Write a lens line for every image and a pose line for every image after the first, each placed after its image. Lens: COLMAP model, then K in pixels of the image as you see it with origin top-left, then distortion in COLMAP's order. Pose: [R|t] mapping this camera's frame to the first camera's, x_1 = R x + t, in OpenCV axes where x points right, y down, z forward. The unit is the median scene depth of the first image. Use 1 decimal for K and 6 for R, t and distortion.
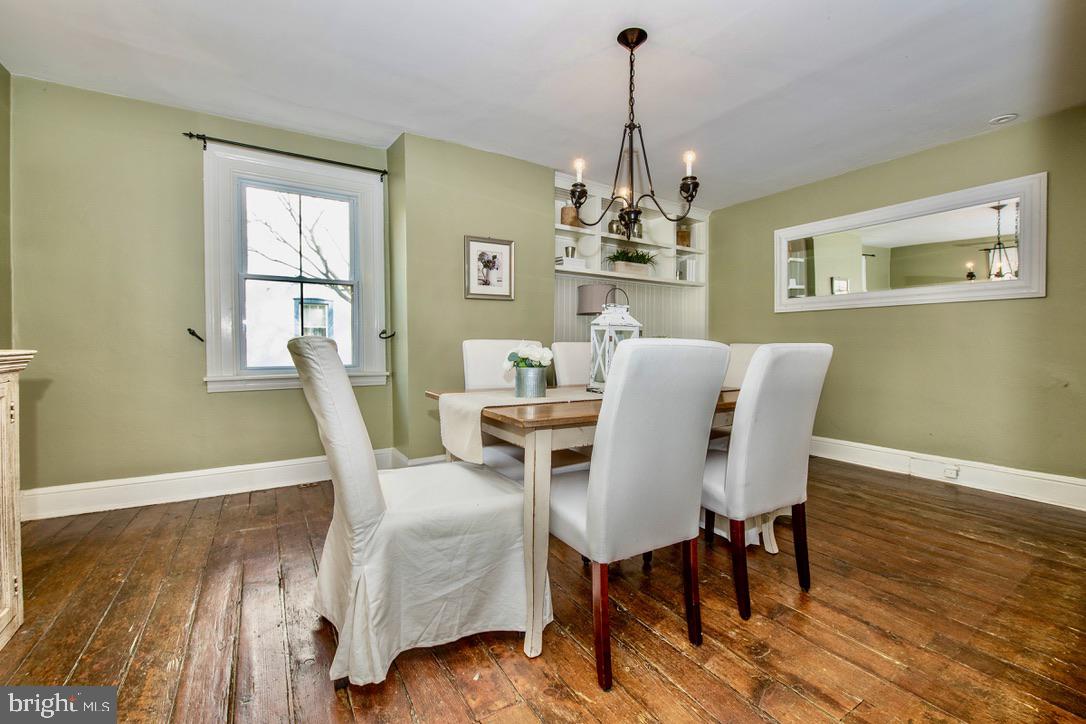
lens RADIAL K [[451.3, 0, 542.5], [0, 451.3, 356.2], [0, 0, 1]] dist [-0.014558, -0.000177]
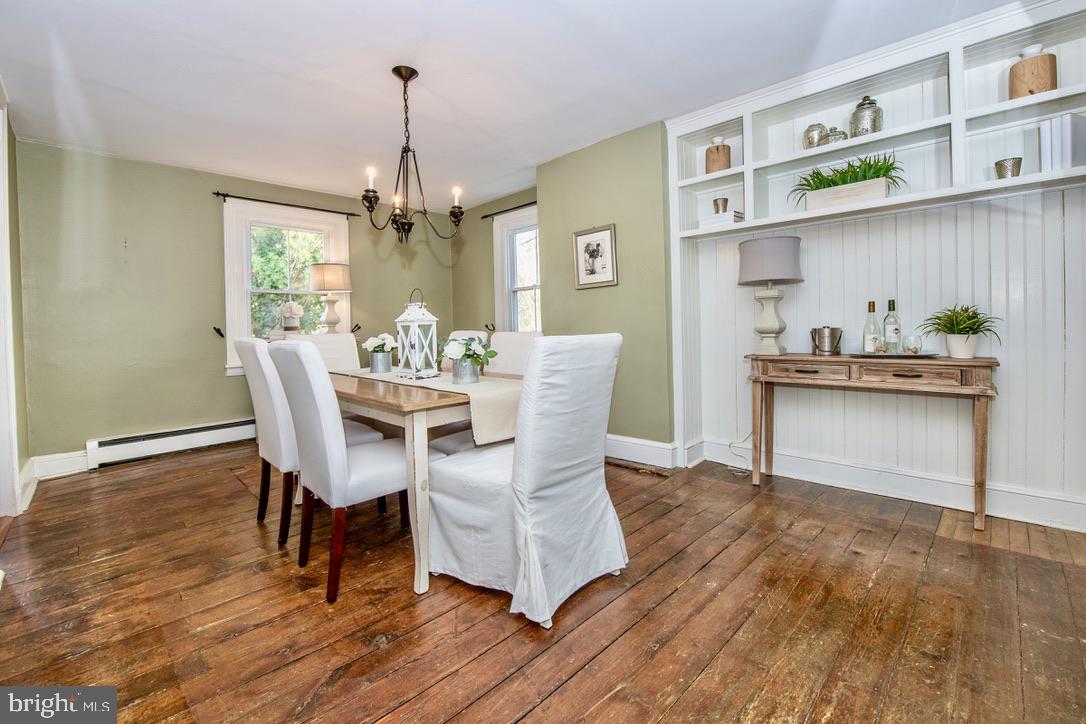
lens RADIAL K [[439.4, 0, 539.0], [0, 439.4, 337.5], [0, 0, 1]] dist [-0.019086, -0.000511]
pose [[0.257181, 0.013339, -0.966271, 0.911247], [-0.003043, 0.999911, 0.012993, -0.026617], [0.966359, -0.000402, 0.257198, 0.686094]]
